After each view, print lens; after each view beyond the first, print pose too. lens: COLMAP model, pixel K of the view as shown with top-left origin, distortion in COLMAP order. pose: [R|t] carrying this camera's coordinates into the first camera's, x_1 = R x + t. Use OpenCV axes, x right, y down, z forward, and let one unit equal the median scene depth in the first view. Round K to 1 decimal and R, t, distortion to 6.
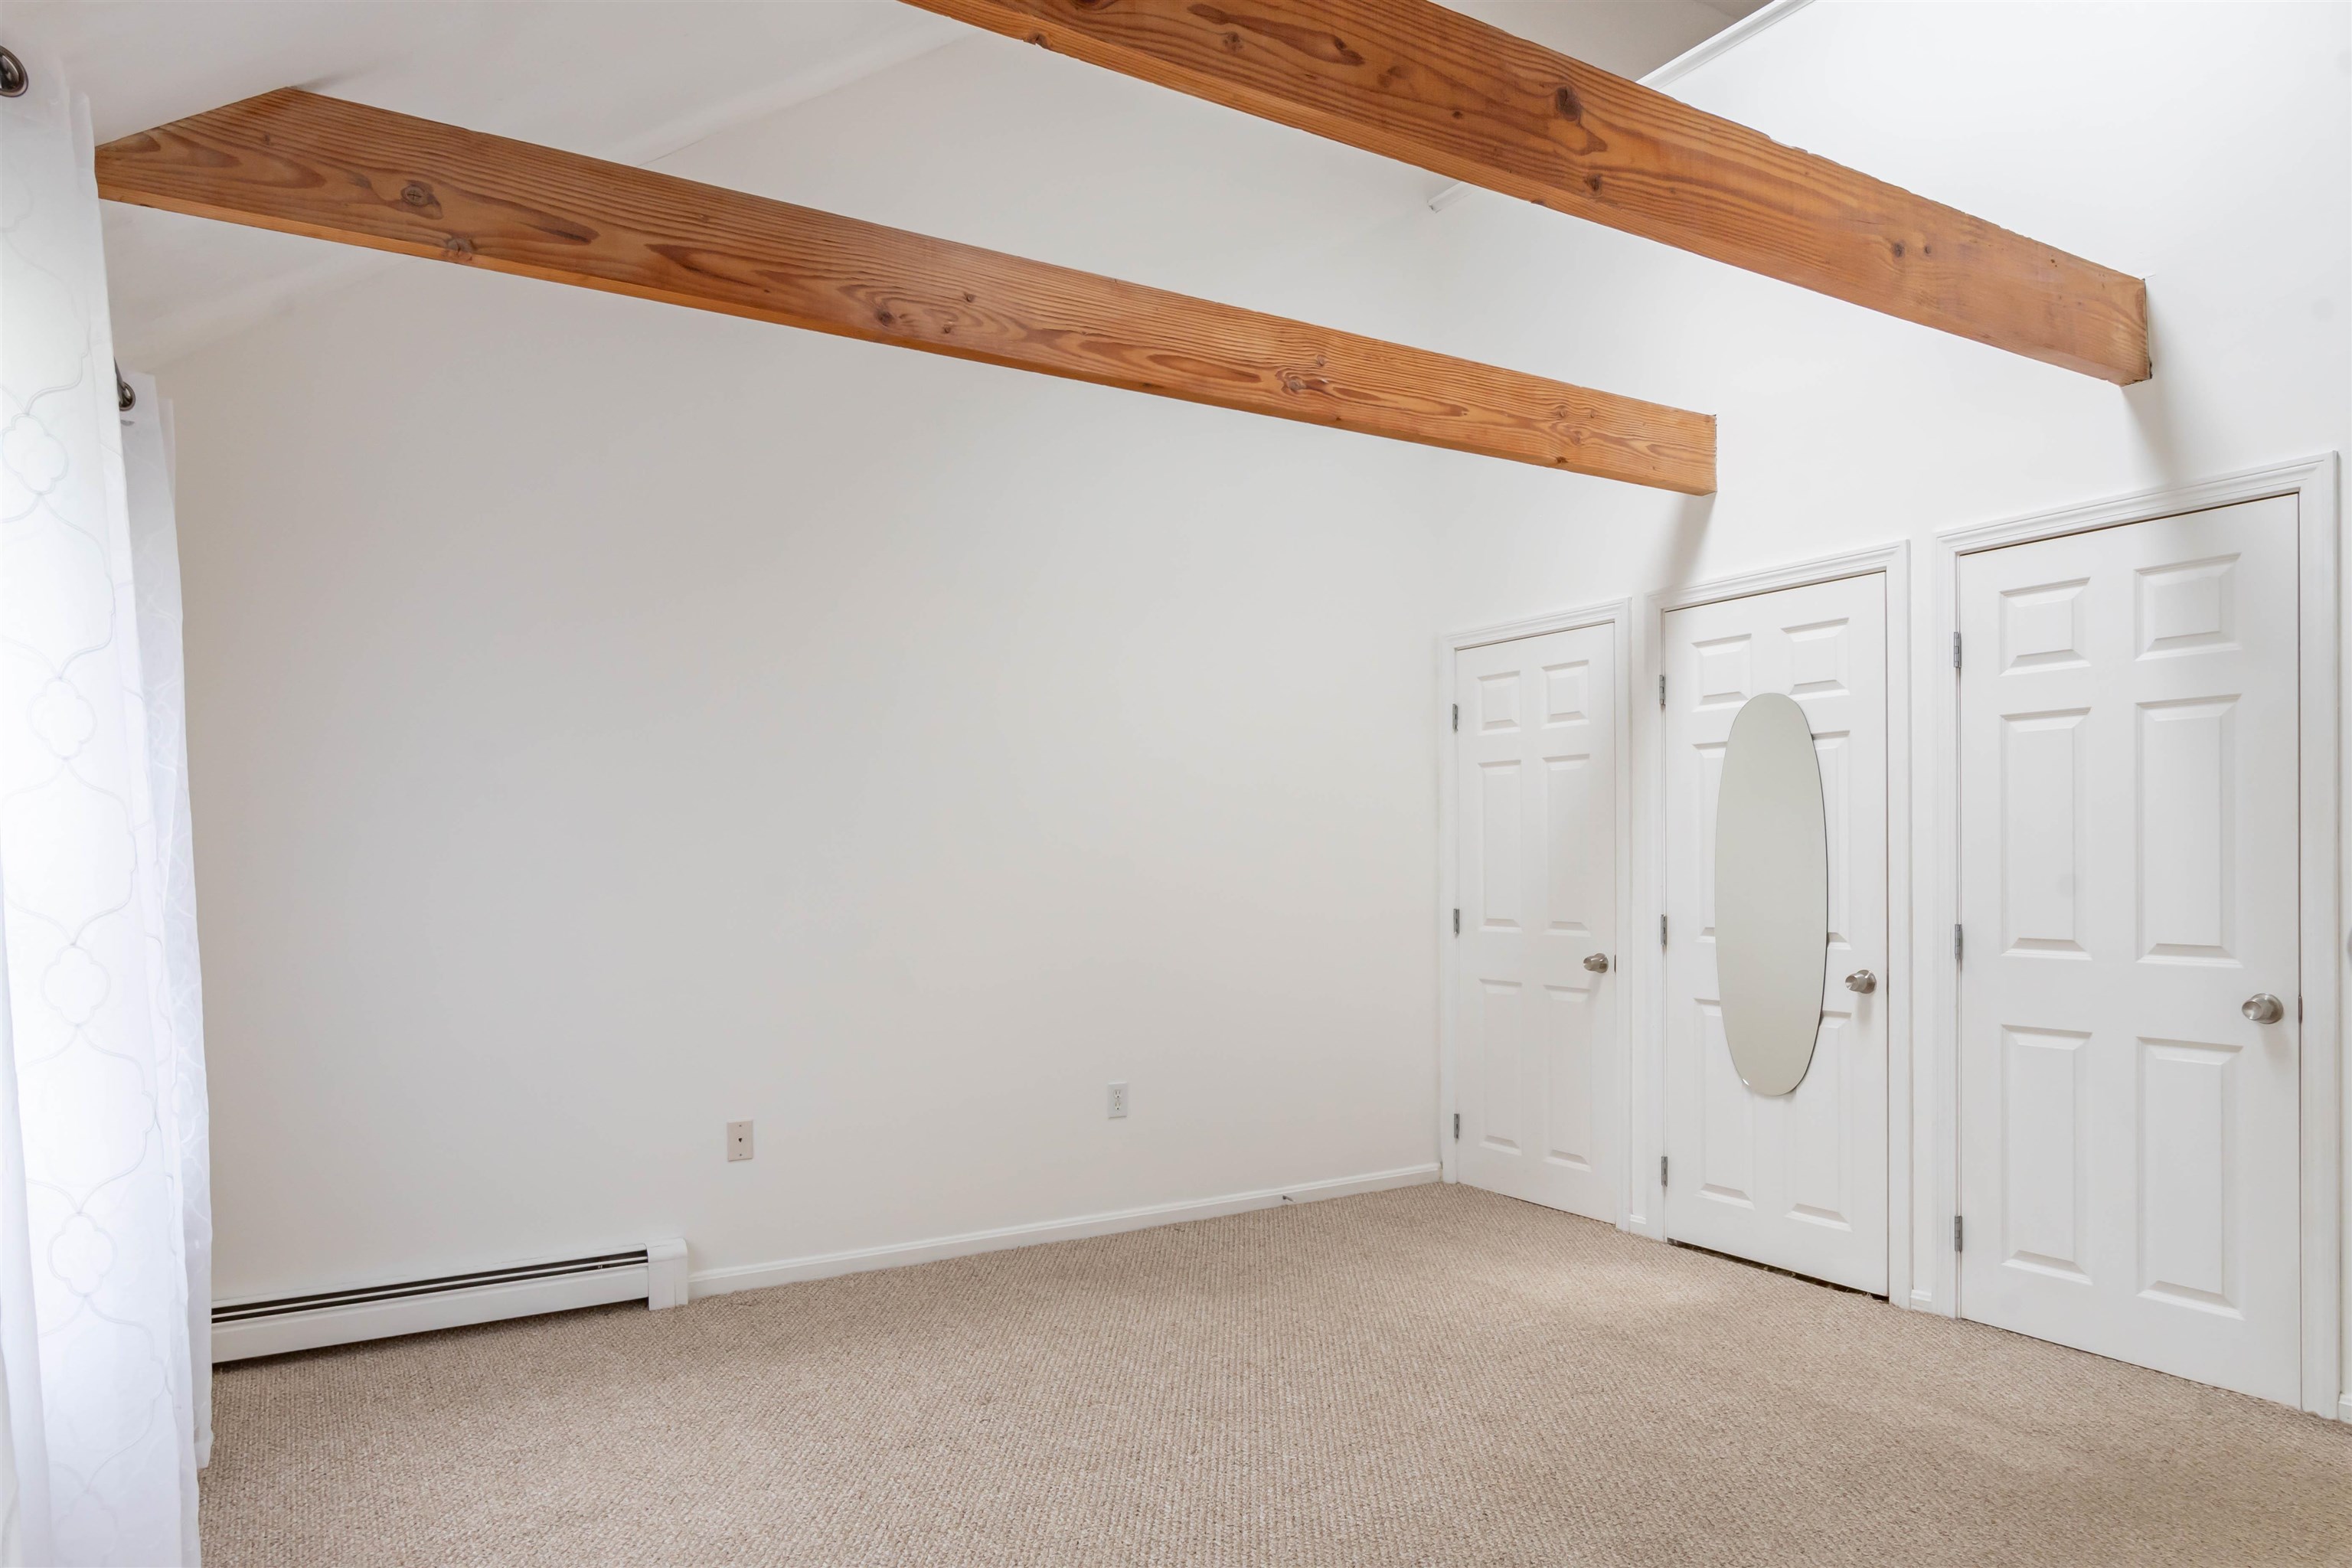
lens RADIAL K [[1493.2, 0, 1084.9], [0, 1493.2, 800.7], [0, 0, 1]] dist [-0.018548, 0.002690]
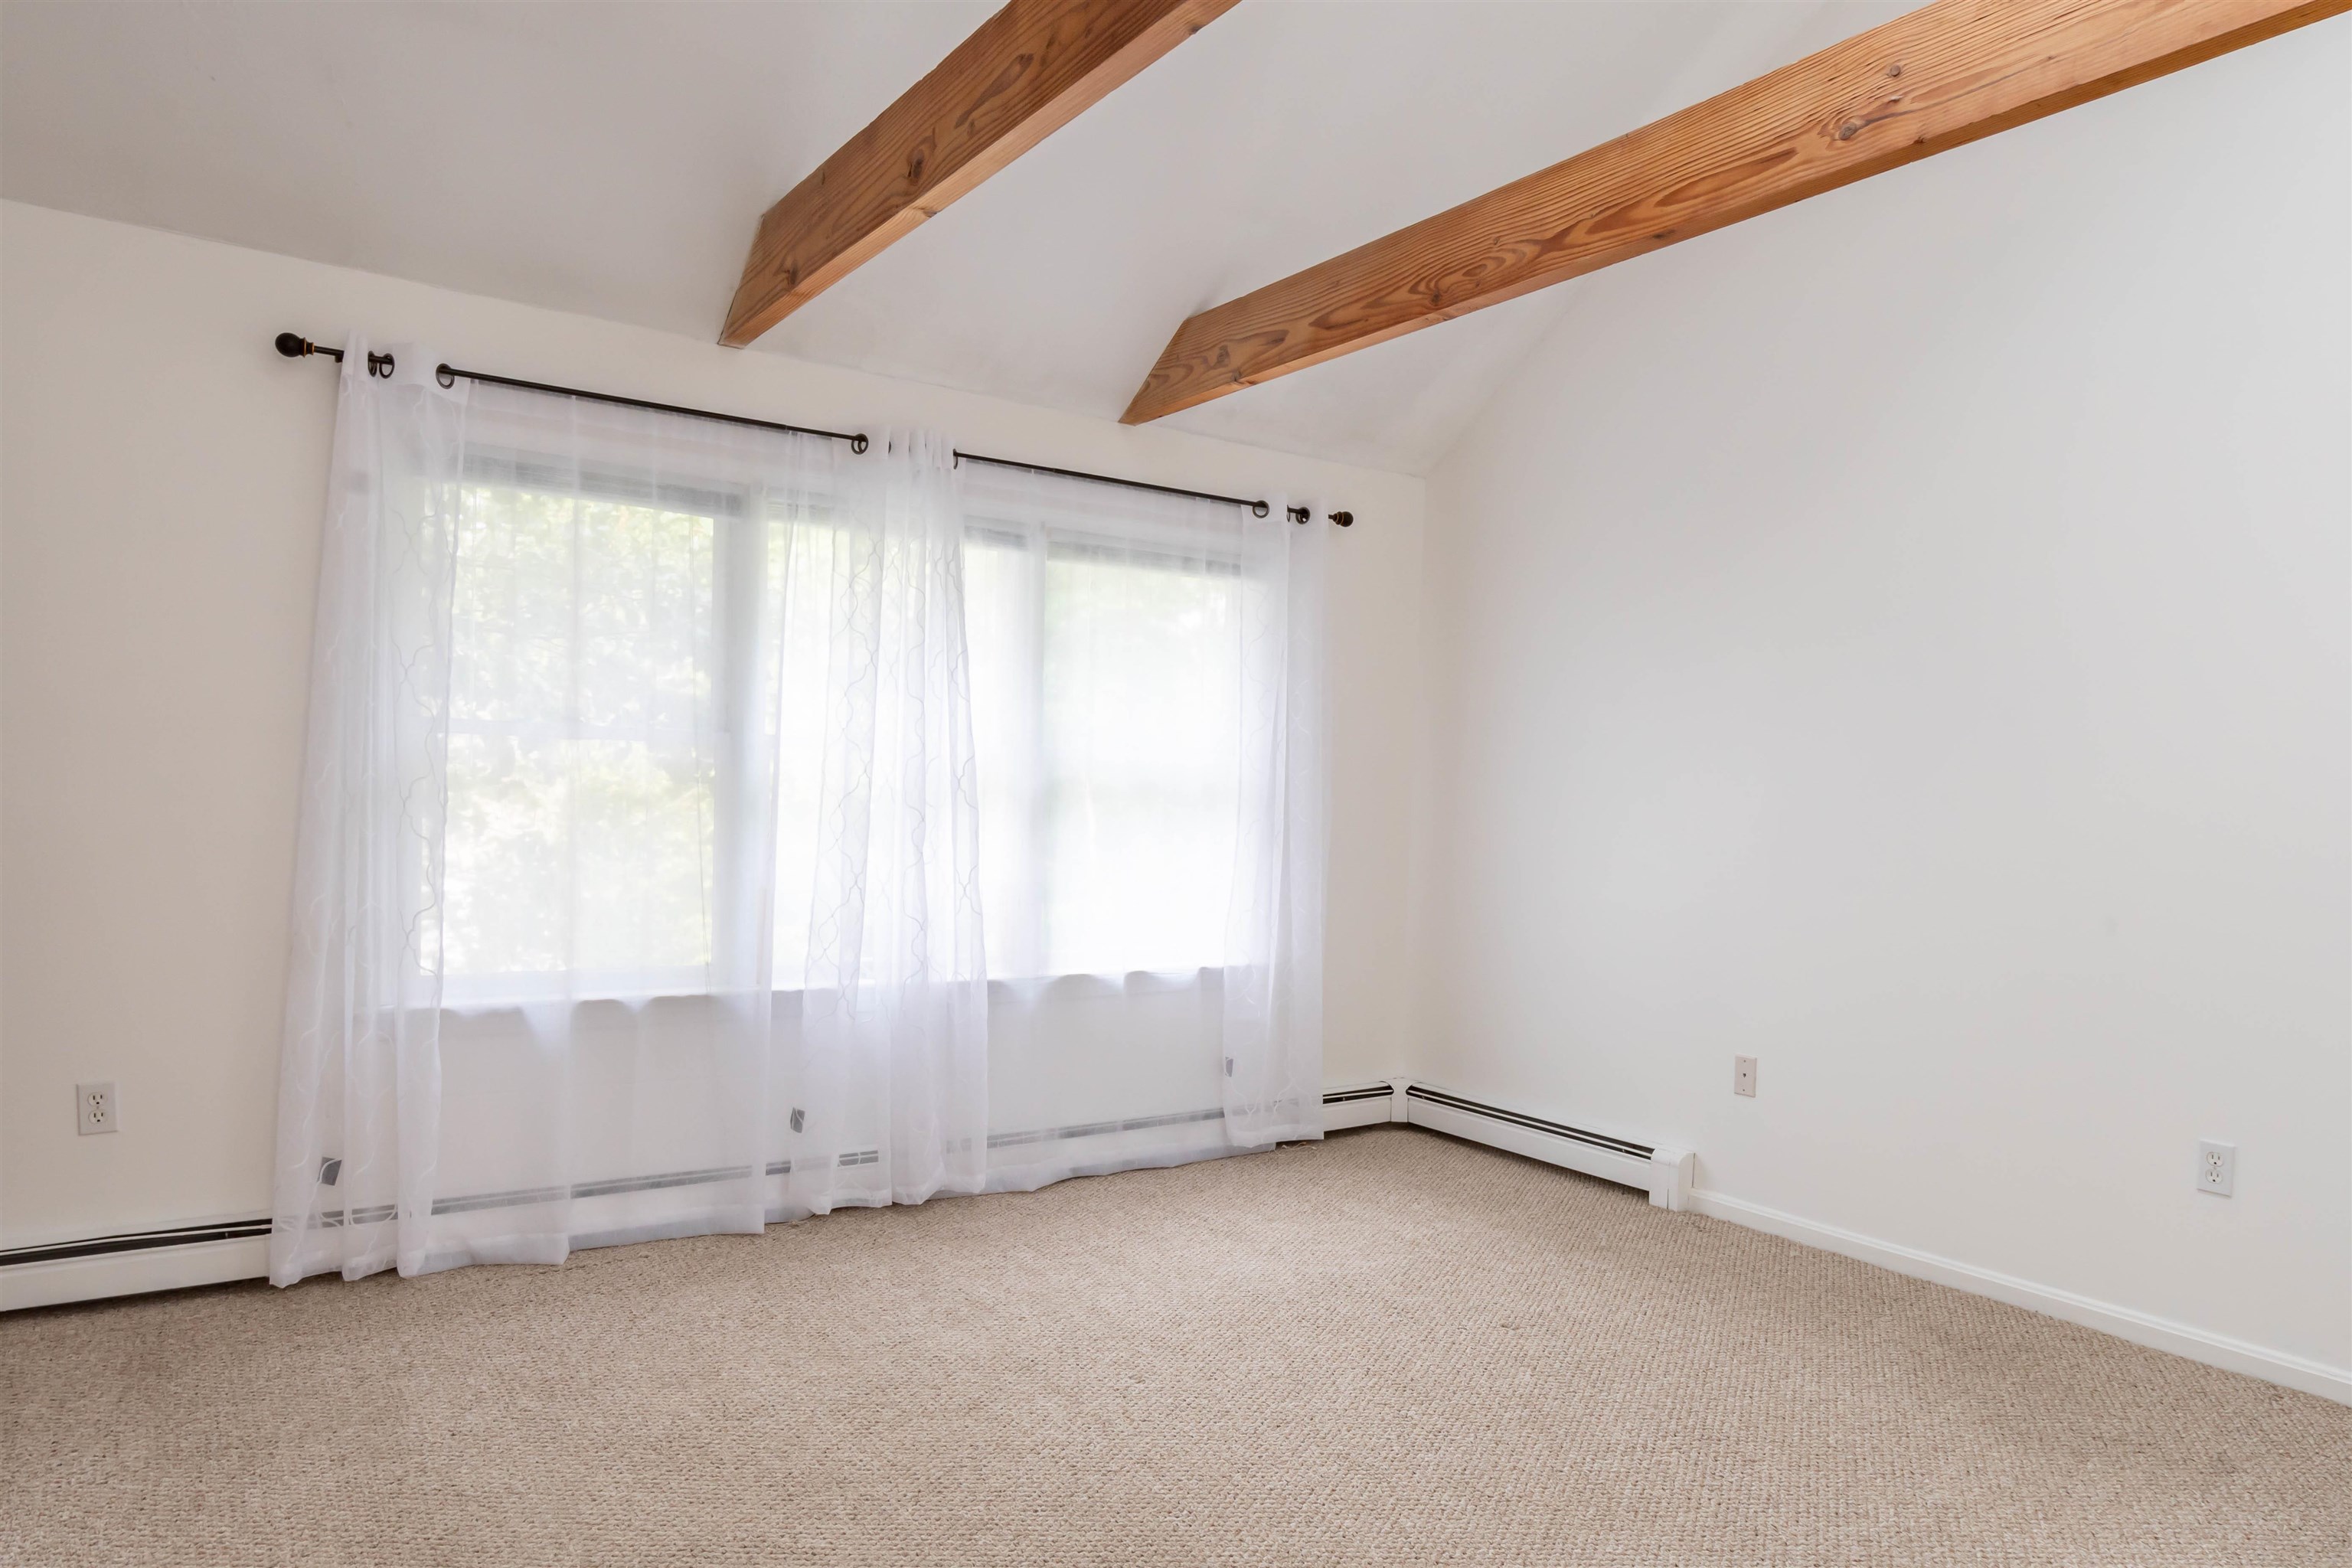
lens RADIAL K [[1493.2, 0, 1193.3], [0, 1493.2, 783.7], [0, 0, 1]] dist [-0.018548, 0.002690]
pose [[0.067001, 0.010164, -0.997701, 0.859602], [0.020005, 0.999733, 0.011528, 0.015996], [0.997552, -0.020731, 0.066780, 0.666439]]
